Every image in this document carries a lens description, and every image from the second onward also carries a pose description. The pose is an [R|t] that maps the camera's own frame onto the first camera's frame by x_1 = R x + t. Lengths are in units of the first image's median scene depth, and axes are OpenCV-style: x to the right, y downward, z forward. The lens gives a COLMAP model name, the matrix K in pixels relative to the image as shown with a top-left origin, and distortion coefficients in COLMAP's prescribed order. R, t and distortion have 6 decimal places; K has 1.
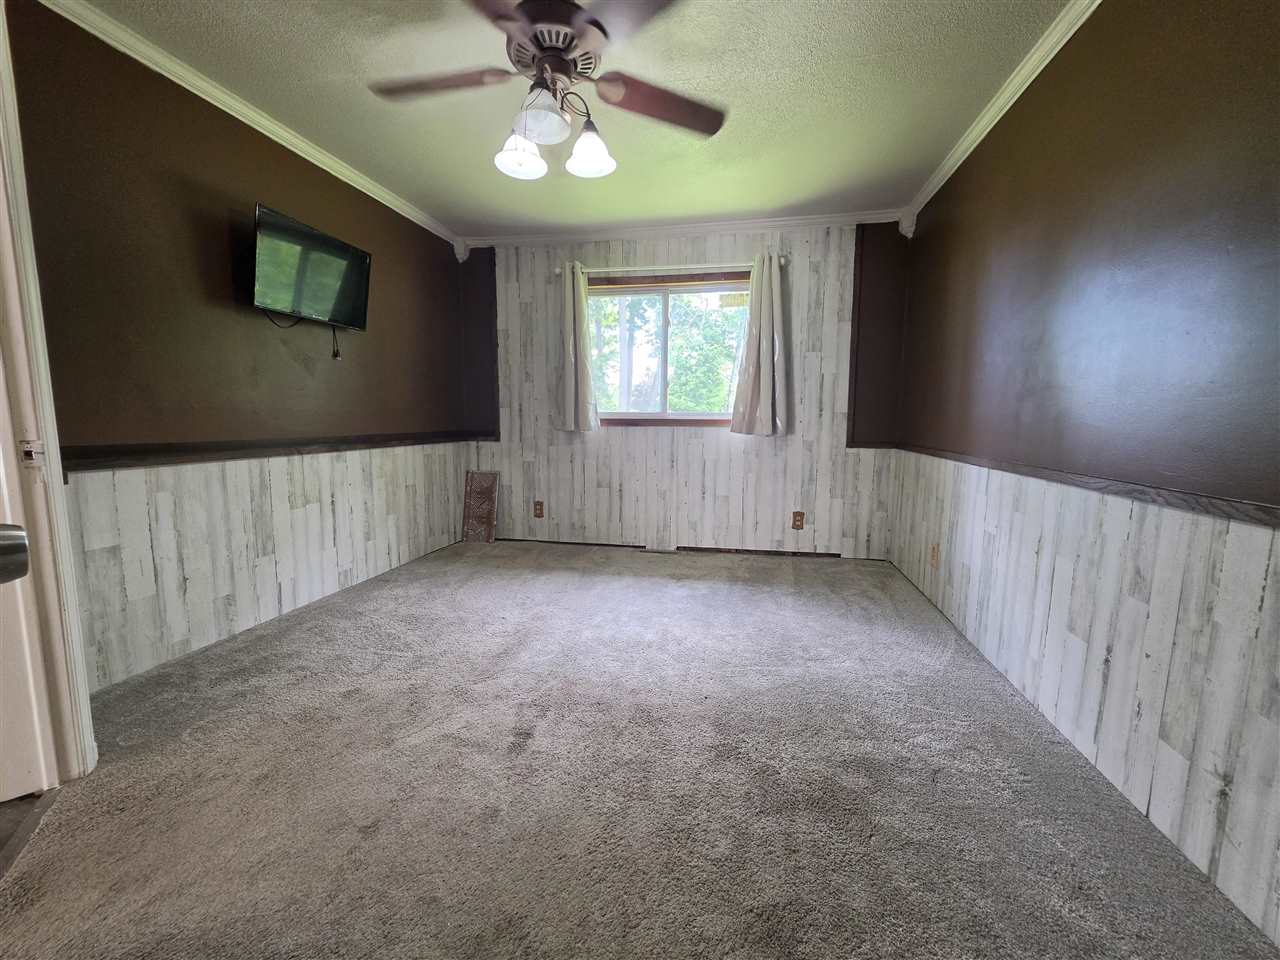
lens RADIAL K [[514.1, 0, 647.0], [0, 514.1, 476.6], [0, 0, 1]] dist [-0.003937, 0.001328]
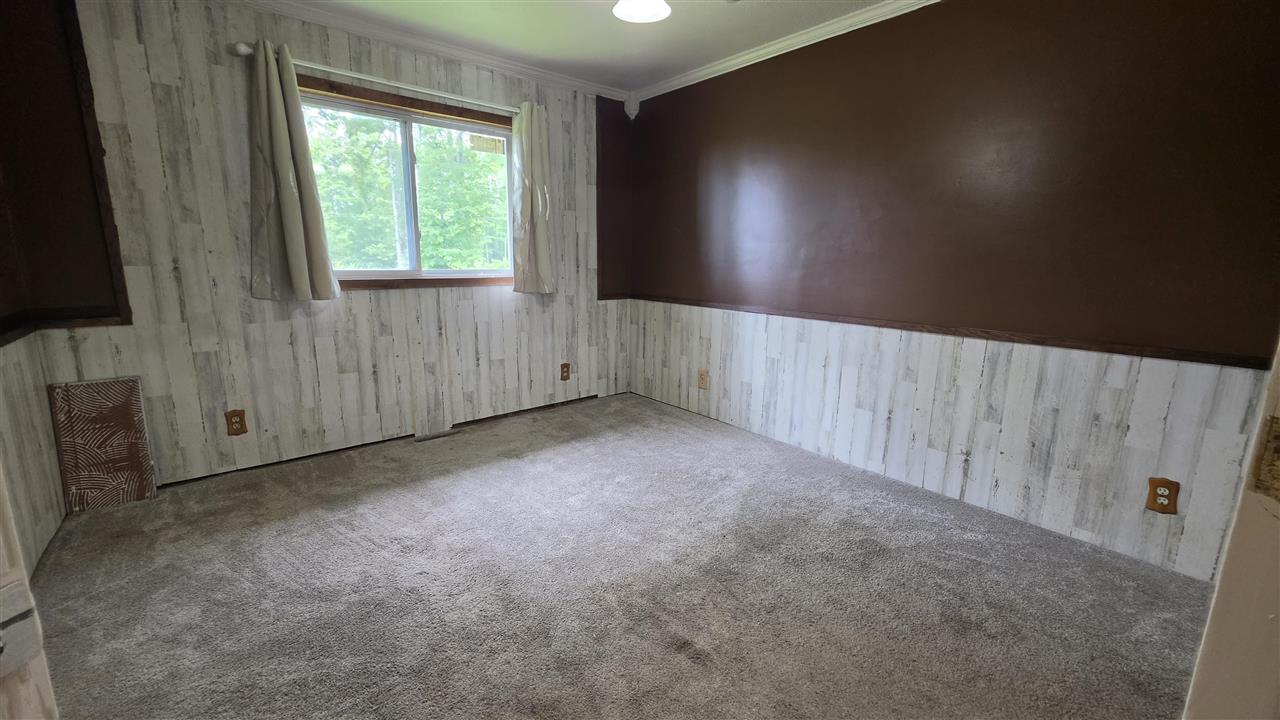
lens RADIAL K [[514.6, 0, 641.3], [0, 514.6, 356.9], [0, 0, 1]] dist [-0.006131, 0.003196]
pose [[0.620988, -0.147133, 0.769886, -0.425858], [0.079961, 0.988991, 0.124510, -0.065162], [-0.779730, -0.015759, 0.625917, 0.219210]]
